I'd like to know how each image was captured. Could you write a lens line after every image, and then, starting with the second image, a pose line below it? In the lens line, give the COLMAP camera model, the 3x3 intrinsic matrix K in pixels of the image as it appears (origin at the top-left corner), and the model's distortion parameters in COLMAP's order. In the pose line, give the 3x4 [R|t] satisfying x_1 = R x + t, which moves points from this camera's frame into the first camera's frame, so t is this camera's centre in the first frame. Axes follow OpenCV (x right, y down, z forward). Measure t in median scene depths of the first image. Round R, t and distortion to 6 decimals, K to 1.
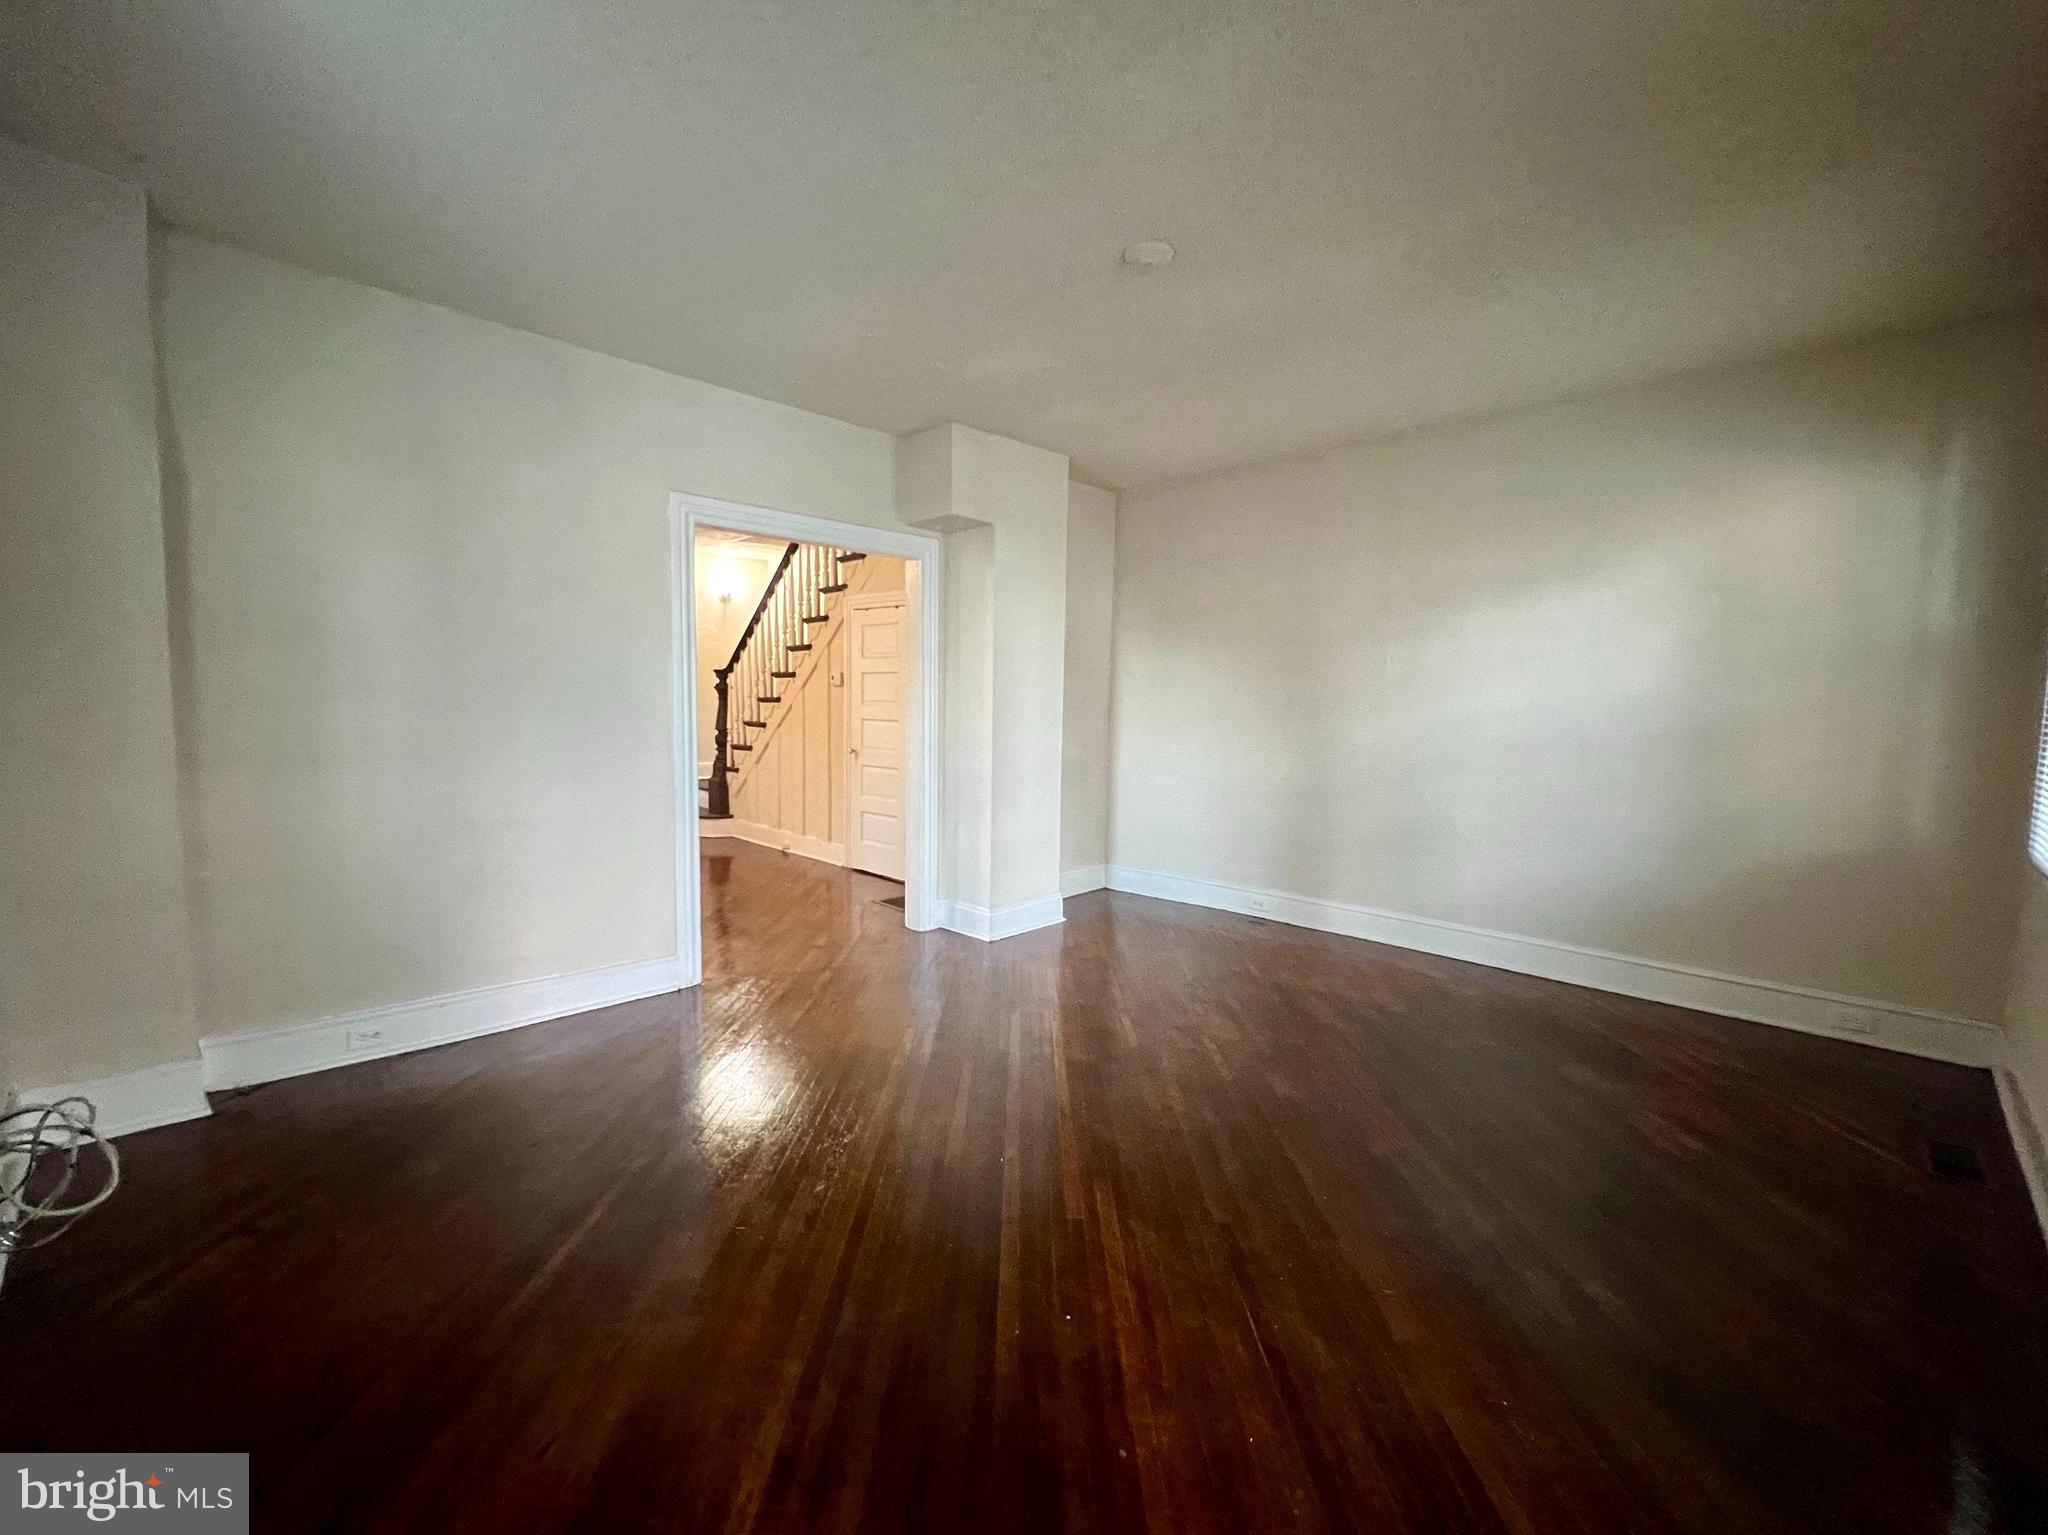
lens RADIAL K [[828.3, 0, 1011.4], [0, 828.3, 760.4], [0, 0, 1]] dist [-0.001520, 0.000315]
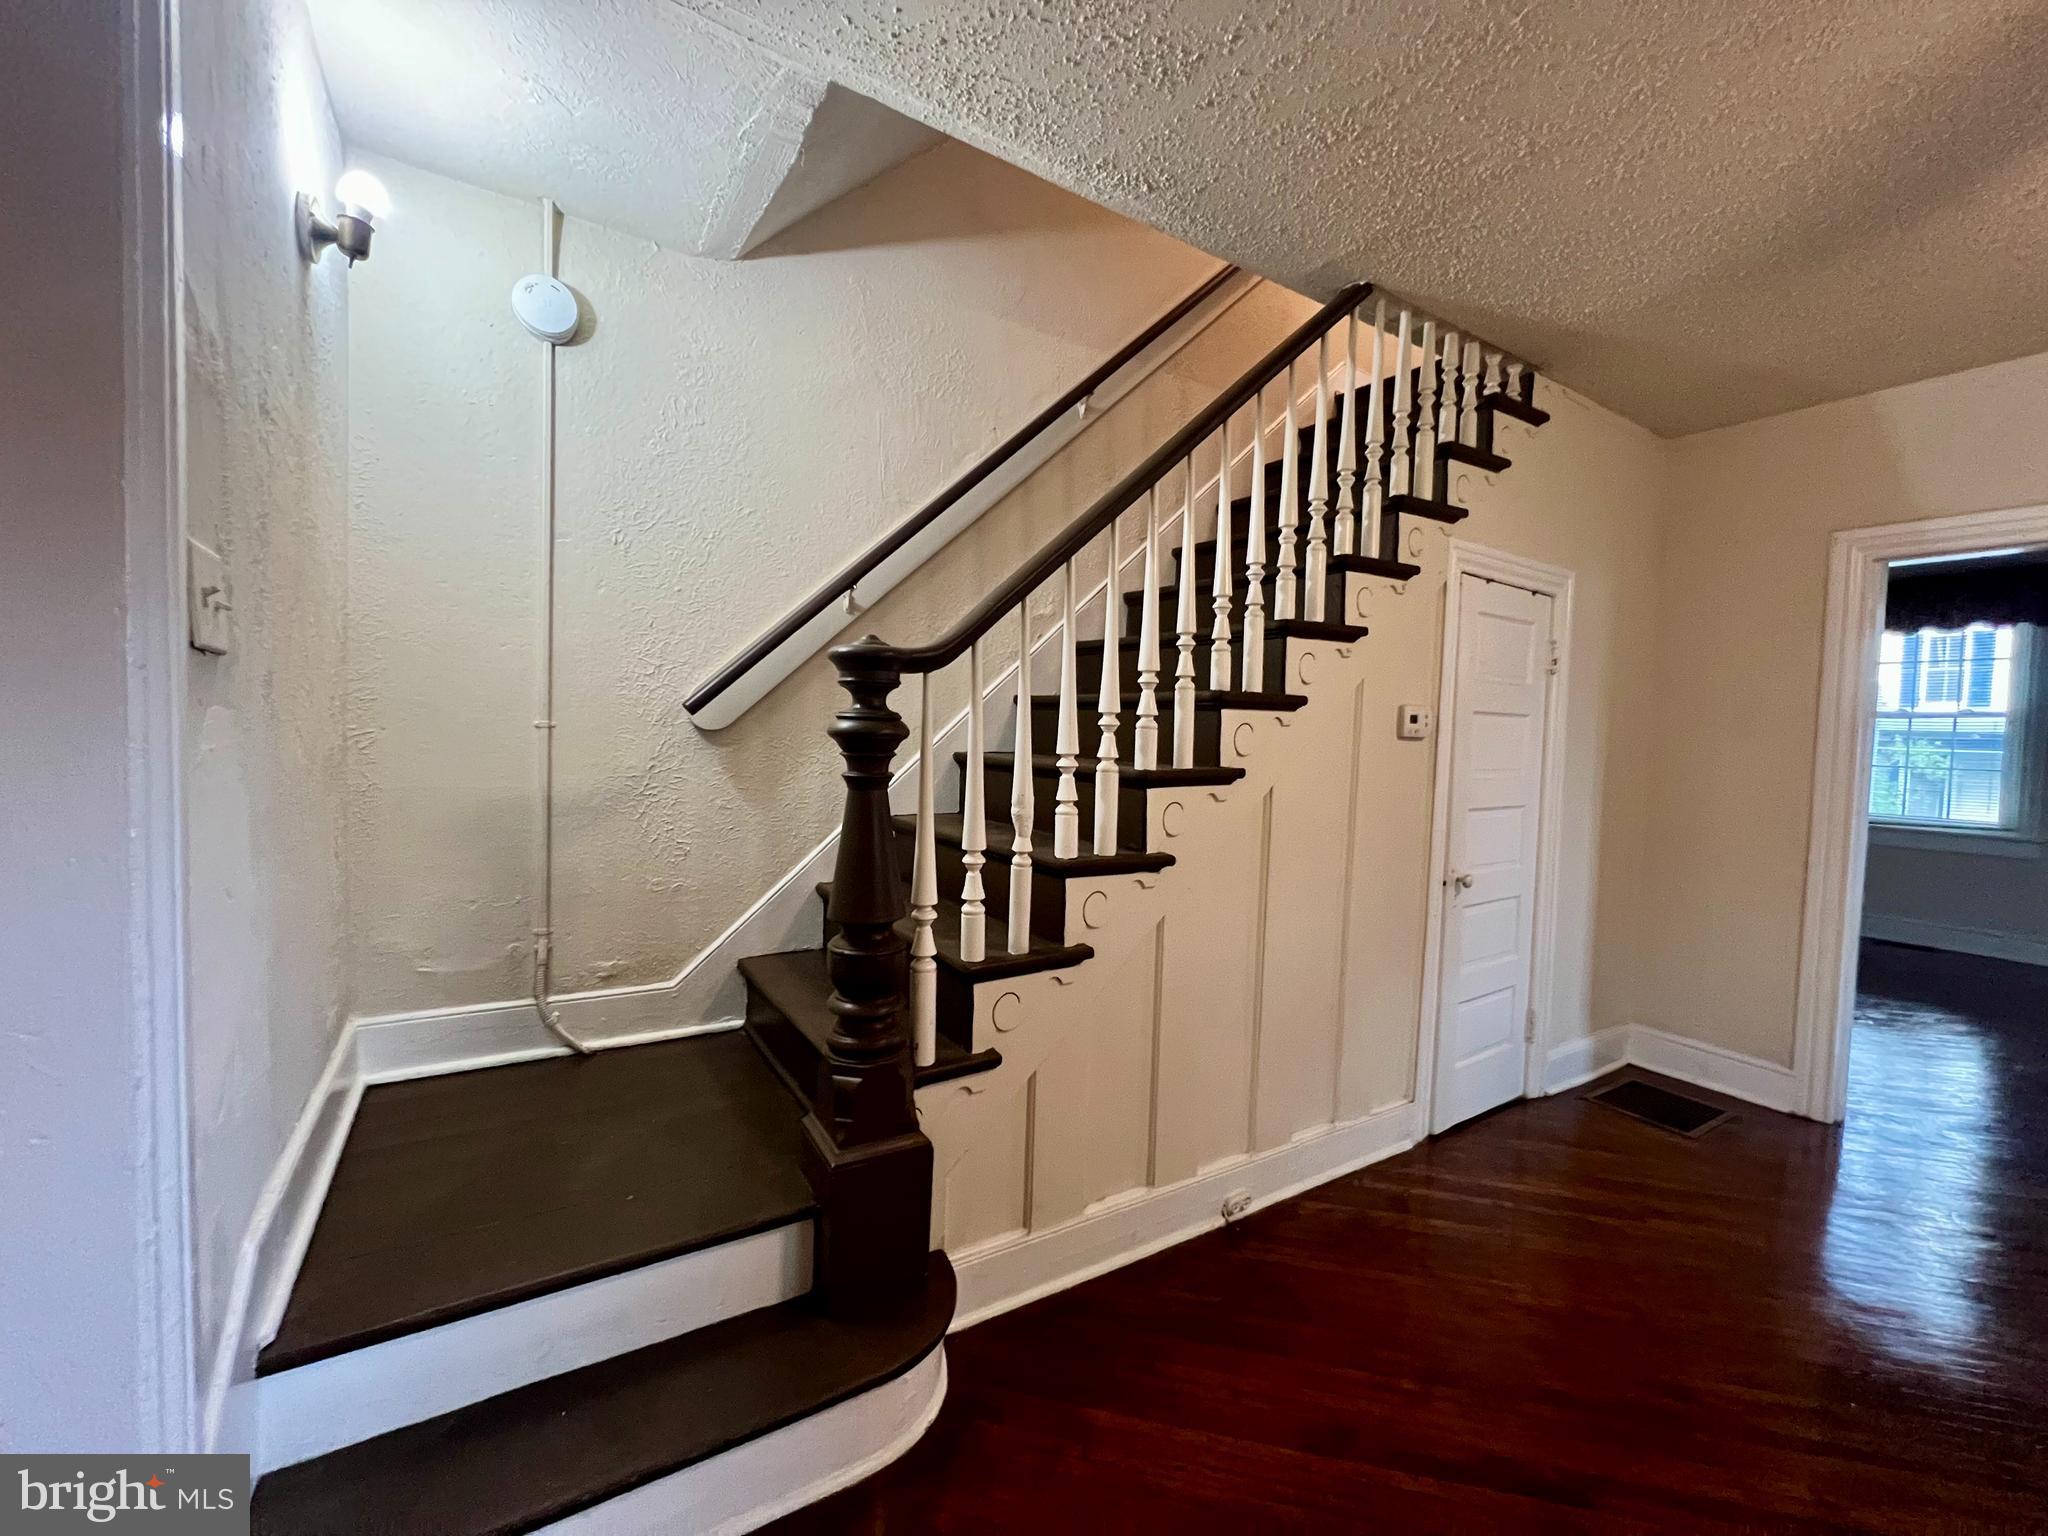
lens RADIAL K [[834.5, 0, 1017.7], [0, 834.5, 761.7], [0, 0, 1]] dist [-0.001901, -0.000061]
pose [[0.224534, -0.051608, 0.973099, -0.678232], [0.044792, 0.998088, 0.042598, -0.106058], [-0.973436, 0.034023, 0.226417, 1.109116]]
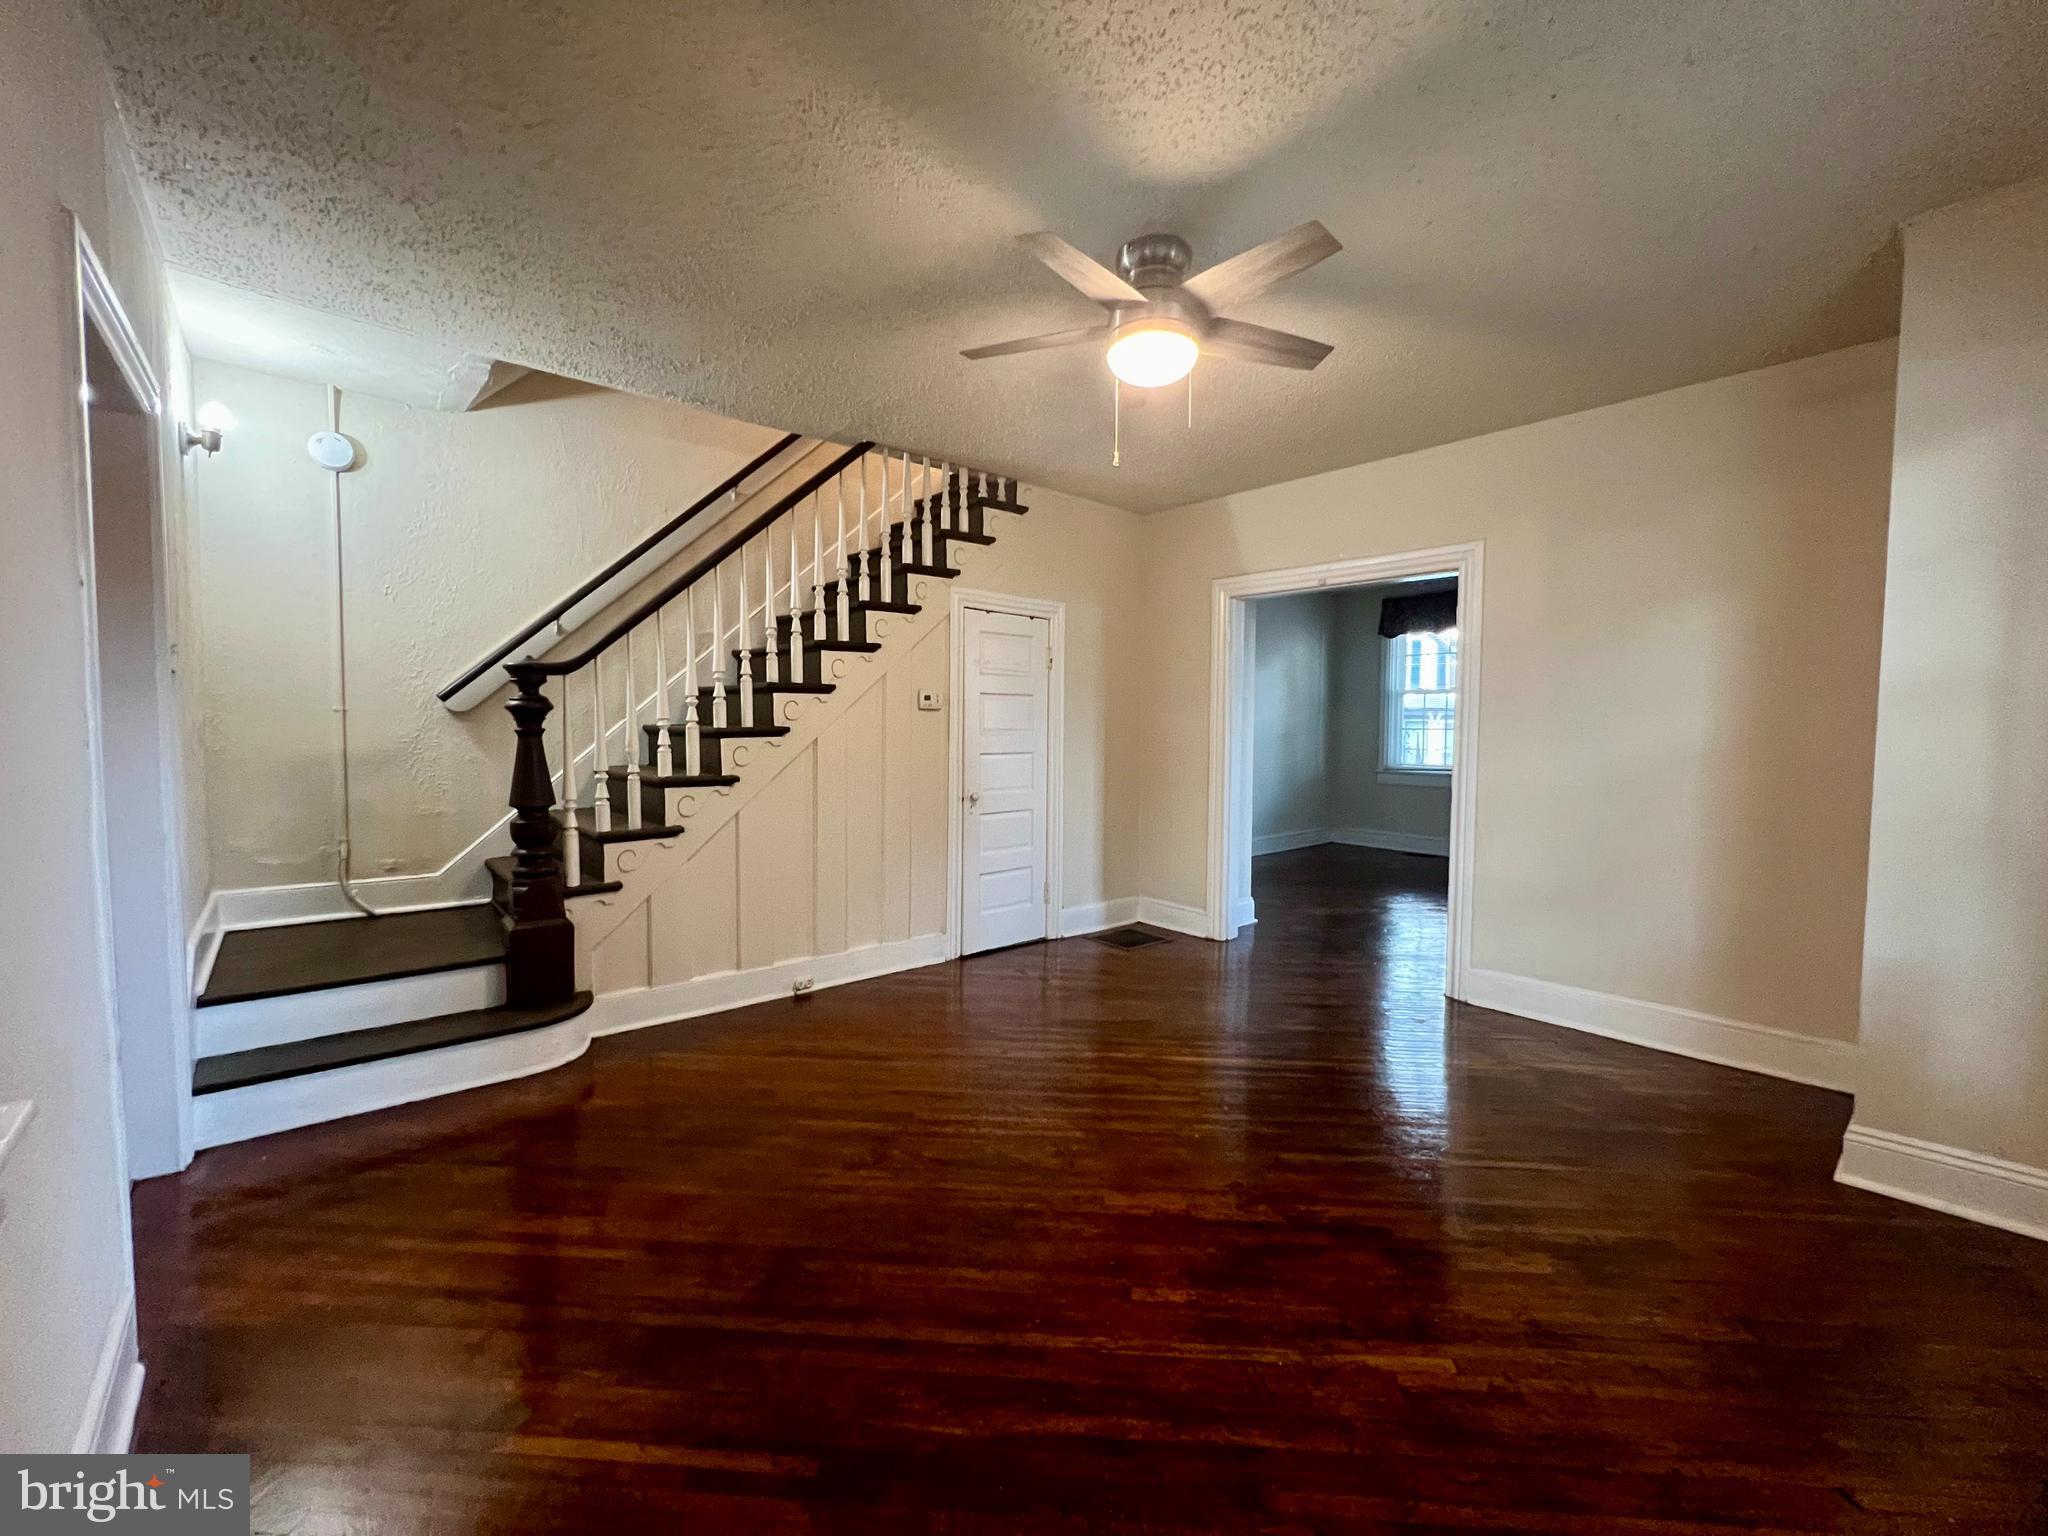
lens RADIAL K [[828.3, 0, 1011.4], [0, 828.3, 760.9], [0, 0, 1]] dist [-0.001520, 0.000315]
pose [[0.071336, -0.066016, 0.995265, -0.910714], [0.063839, 0.996064, 0.061494, -0.085702], [-0.995407, 0.059150, 0.075269, 0.886831]]
